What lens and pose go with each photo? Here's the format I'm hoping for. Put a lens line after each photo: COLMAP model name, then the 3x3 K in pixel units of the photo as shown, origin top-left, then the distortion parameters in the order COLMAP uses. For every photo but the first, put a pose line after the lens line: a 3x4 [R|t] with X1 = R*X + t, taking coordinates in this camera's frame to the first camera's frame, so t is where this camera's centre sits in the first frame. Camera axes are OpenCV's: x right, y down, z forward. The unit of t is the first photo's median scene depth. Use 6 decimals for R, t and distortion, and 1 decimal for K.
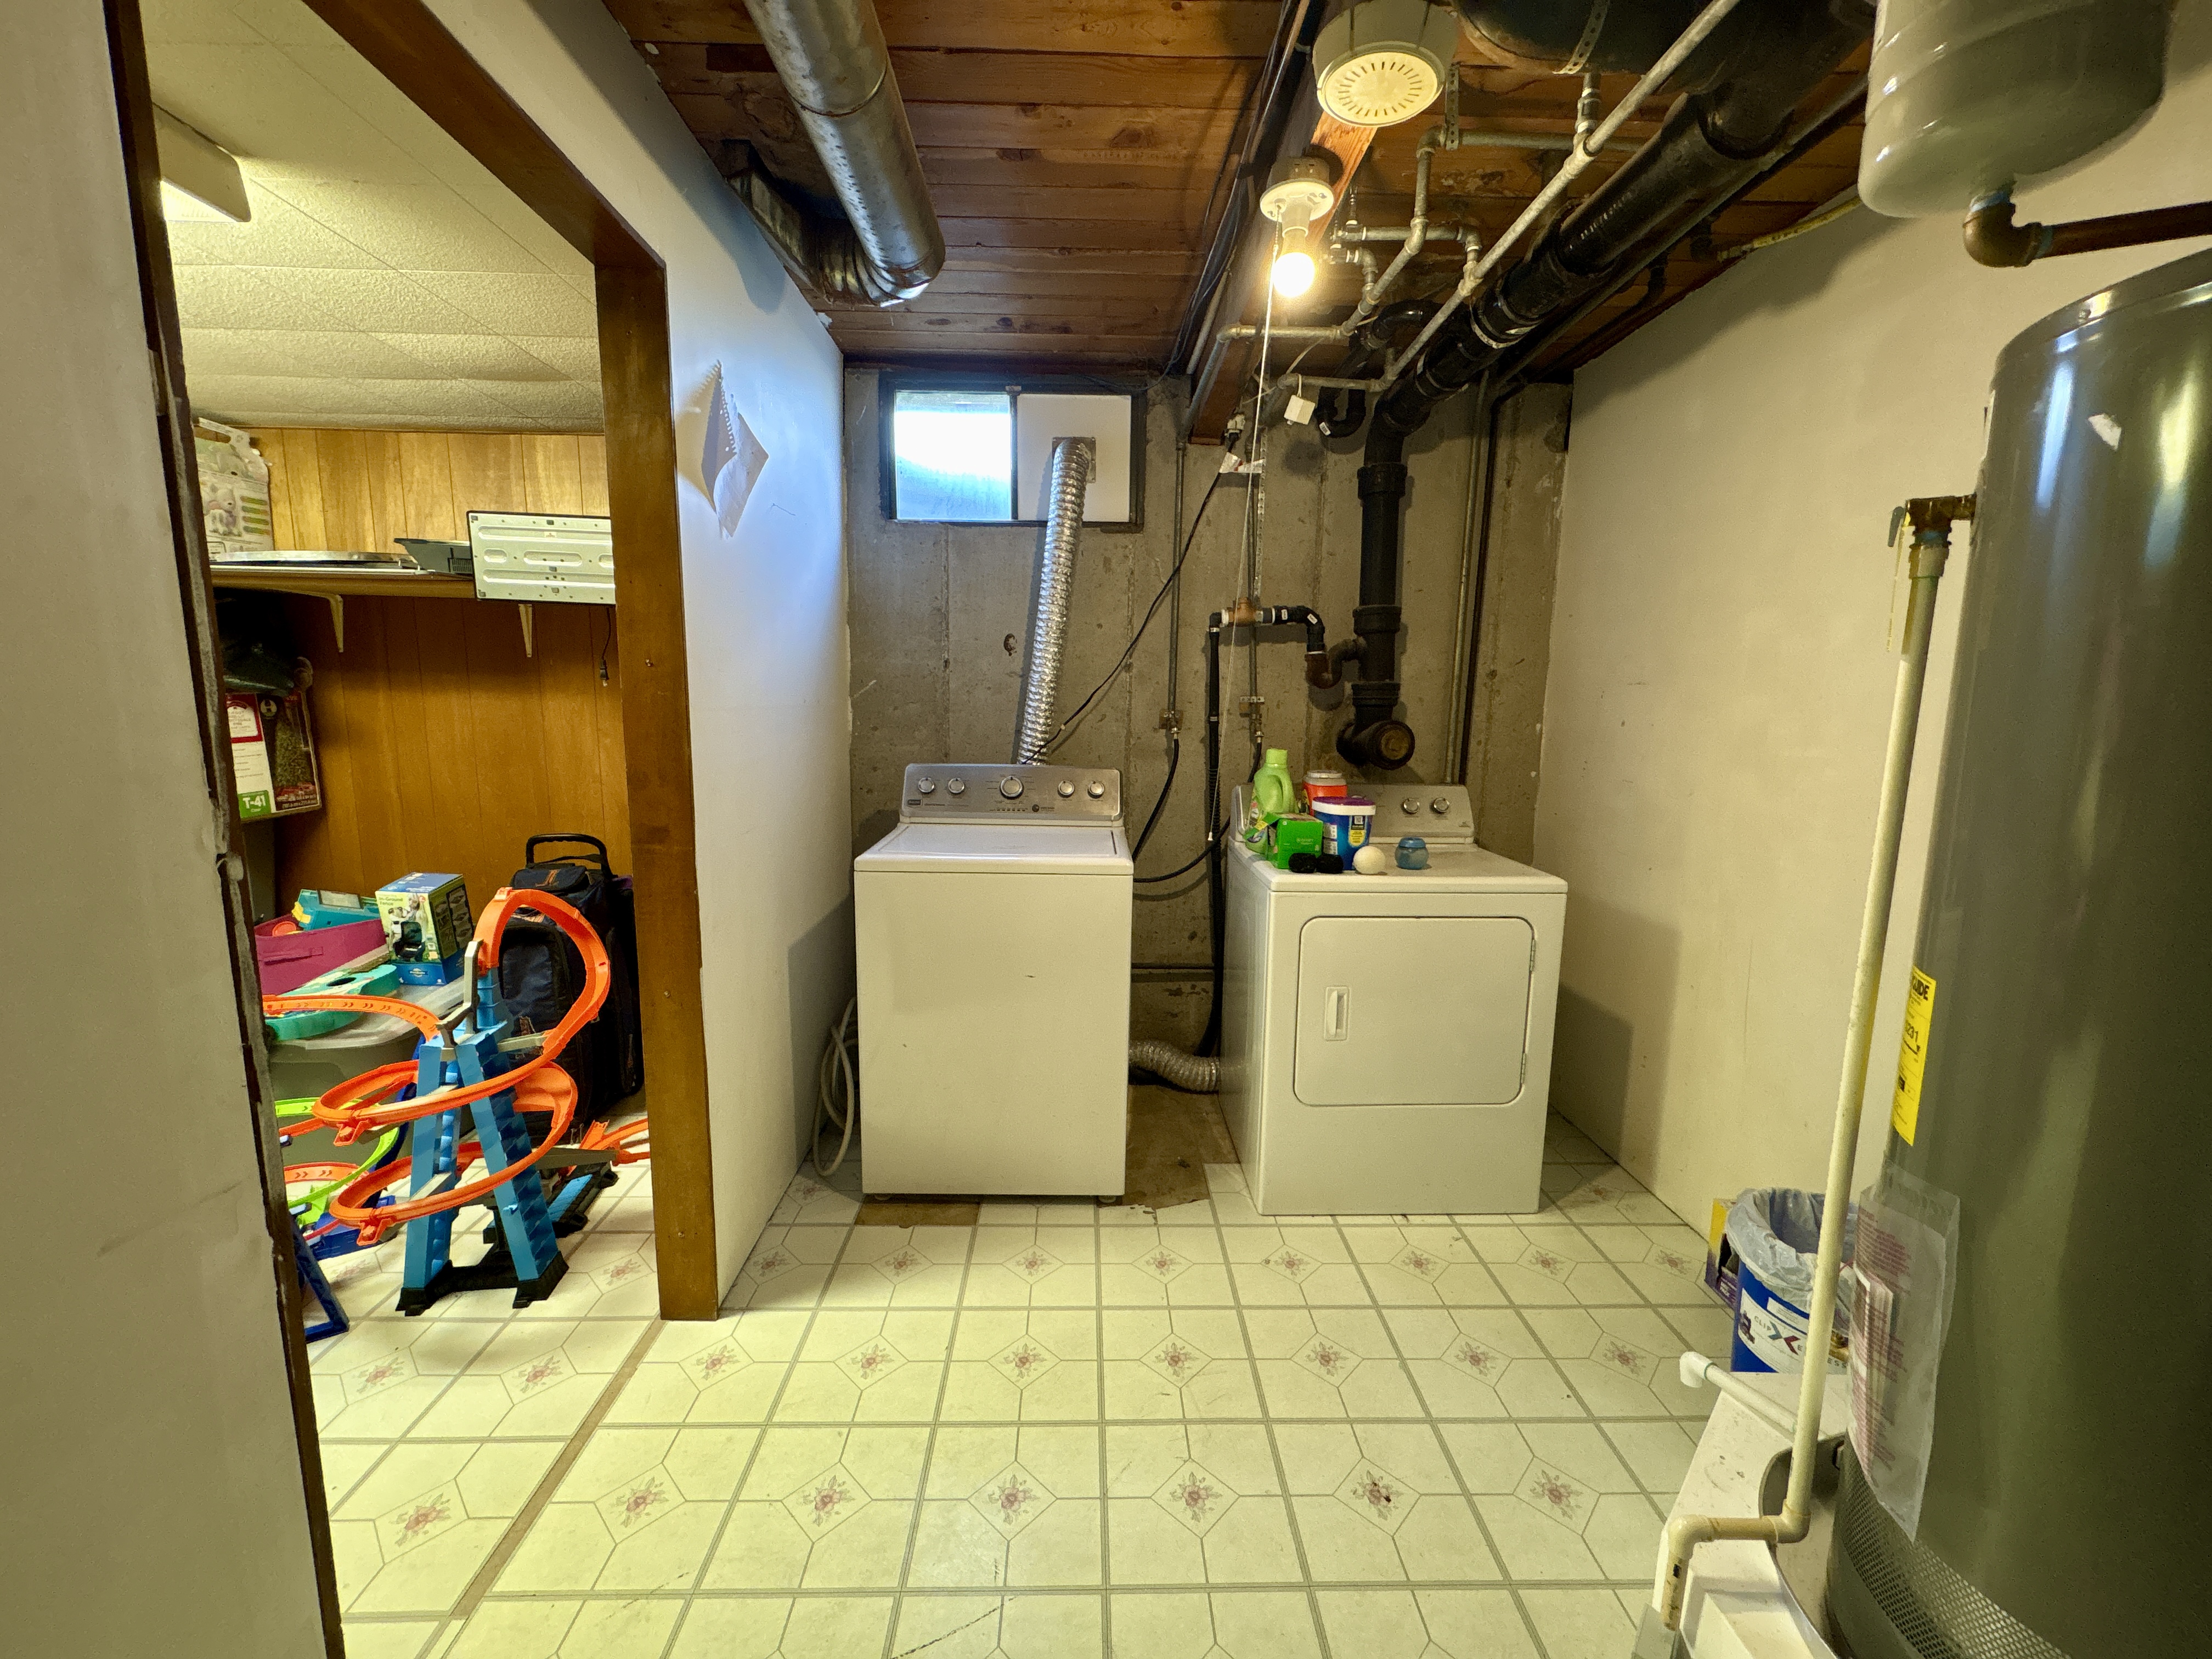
lens RADIAL K [[880.8, 0, 1106.0], [0, 880.8, 829.5], [0, 0, 1]] dist [0.002516, -0.000634]
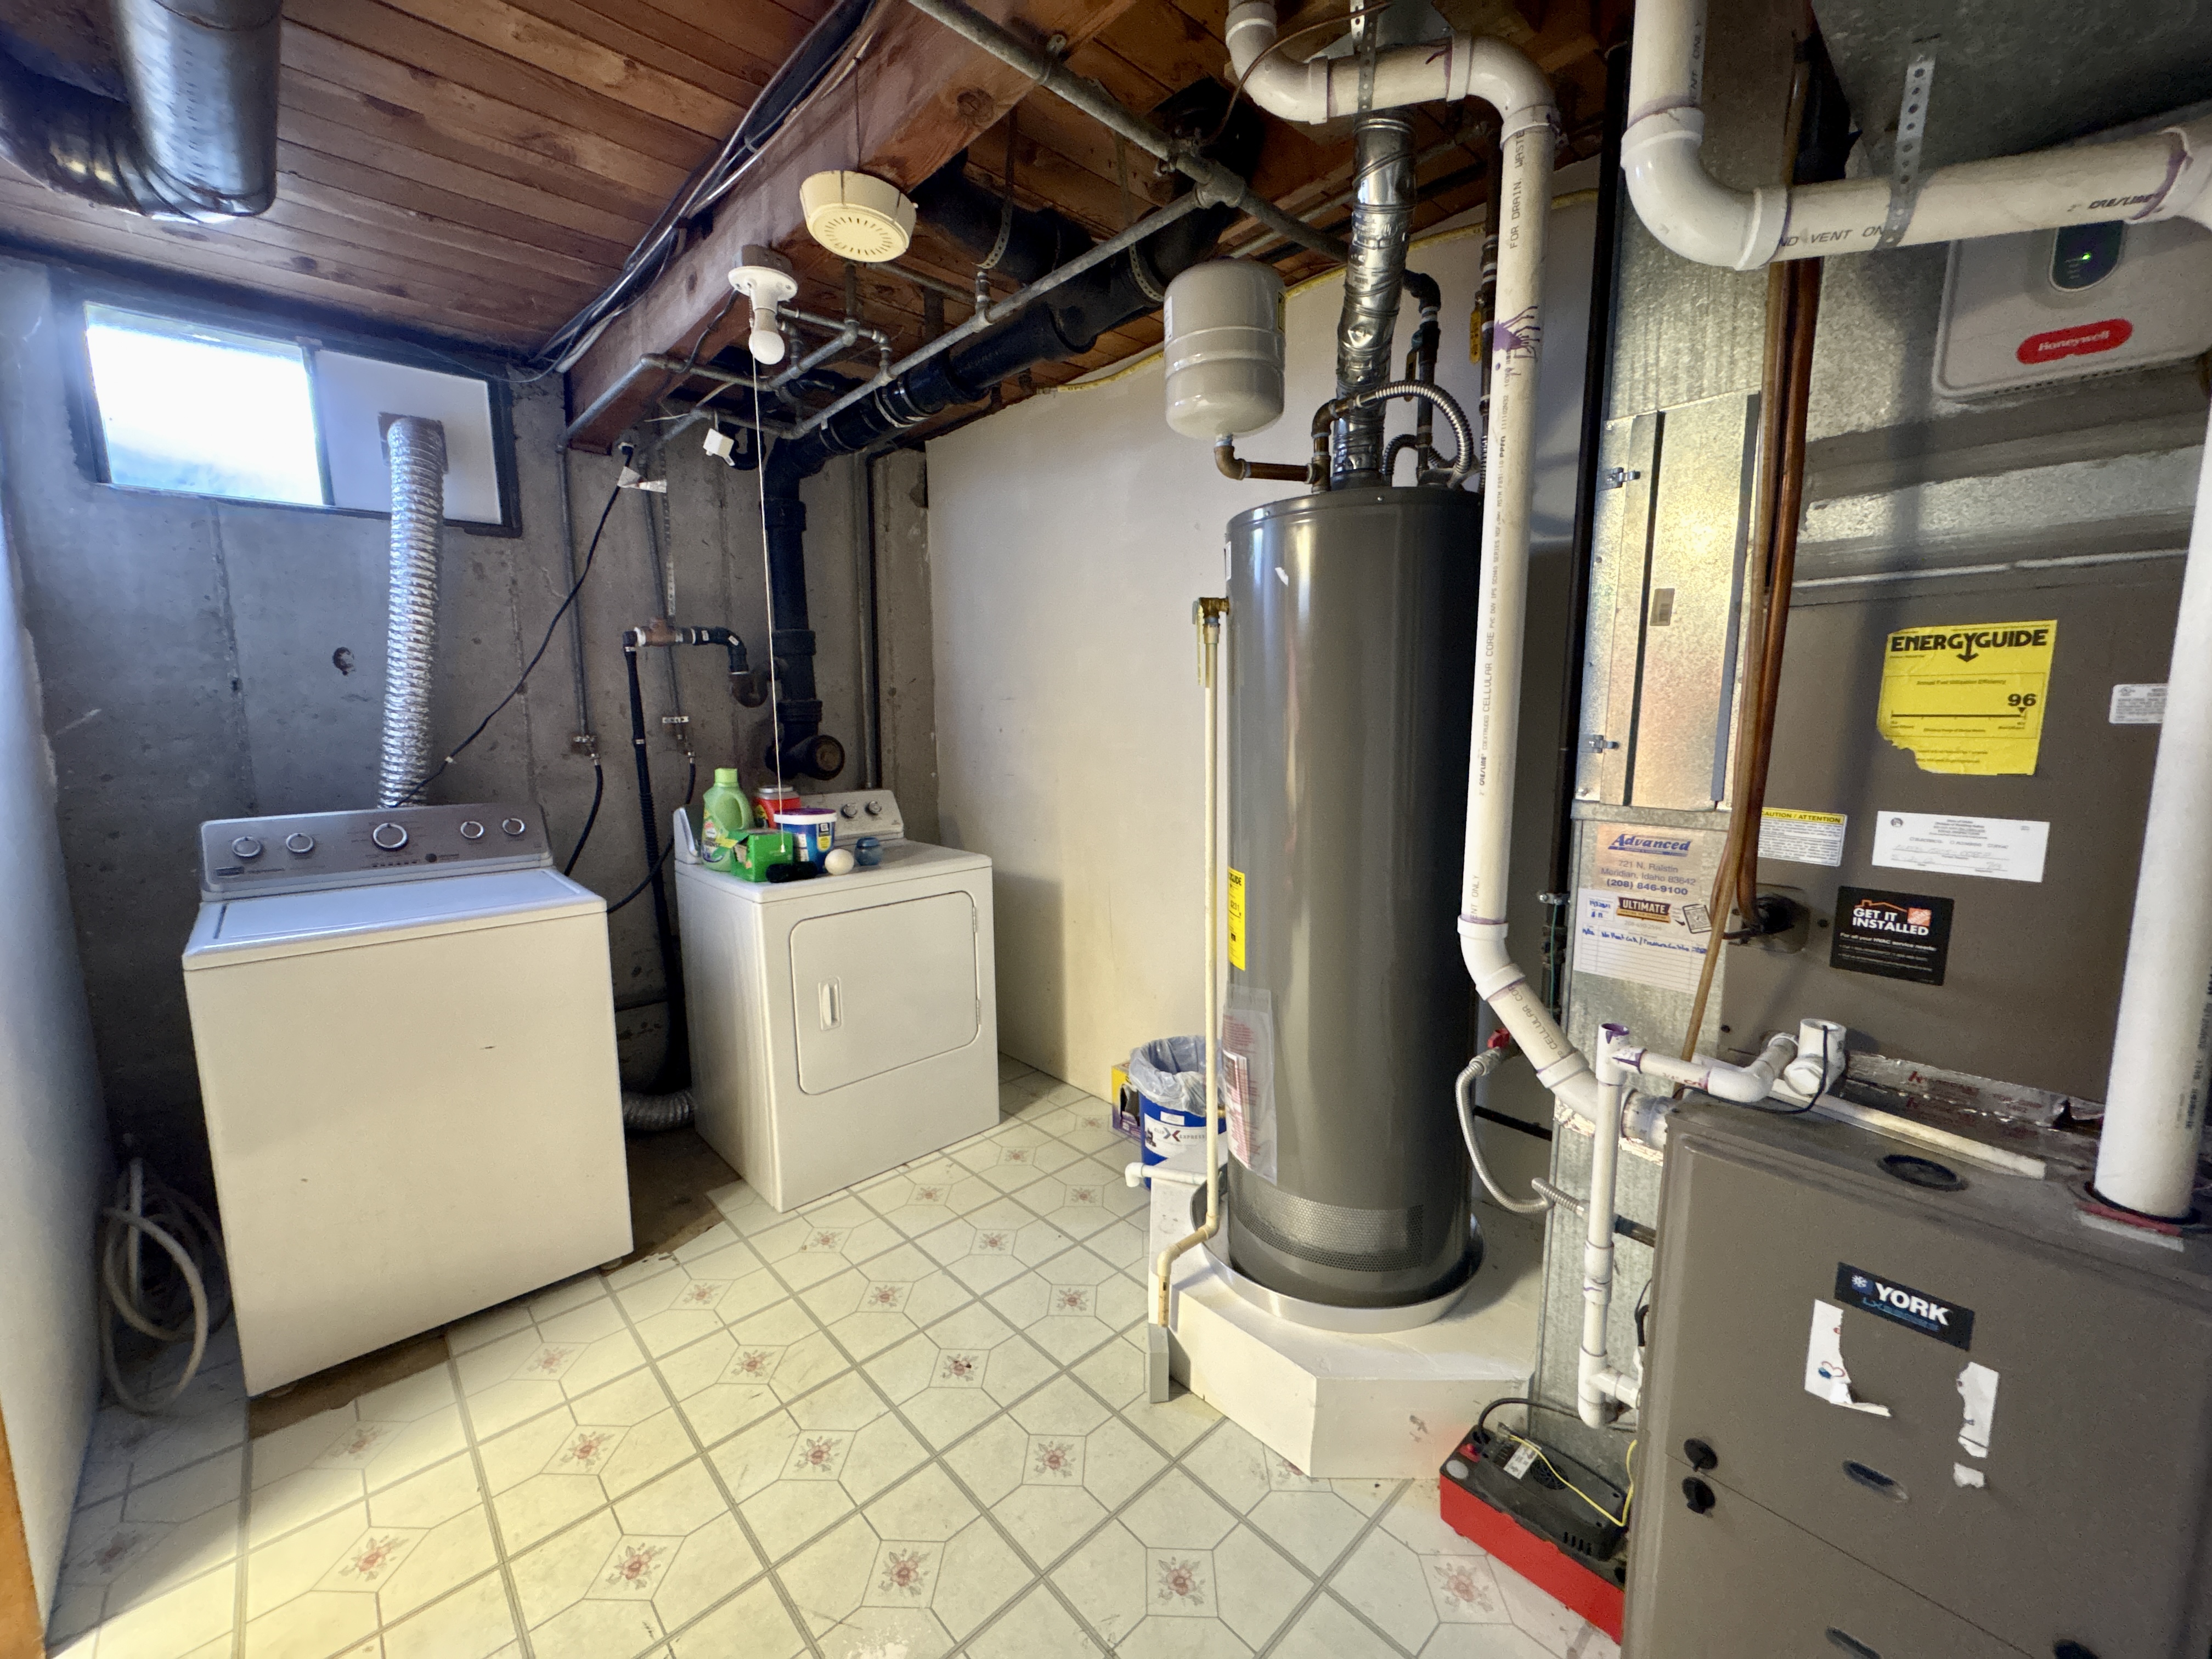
lens RADIAL K [[880.8, 0, 1106.0], [0, 880.8, 829.5], [0, 0, 1]] dist [0.002516, -0.000634]
pose [[0.747960, -0.112978, 0.654058, -0.171389], [0.119555, 0.992222, 0.034672, -0.003891], [-0.652888, 0.052263, 0.755649, -0.064051]]
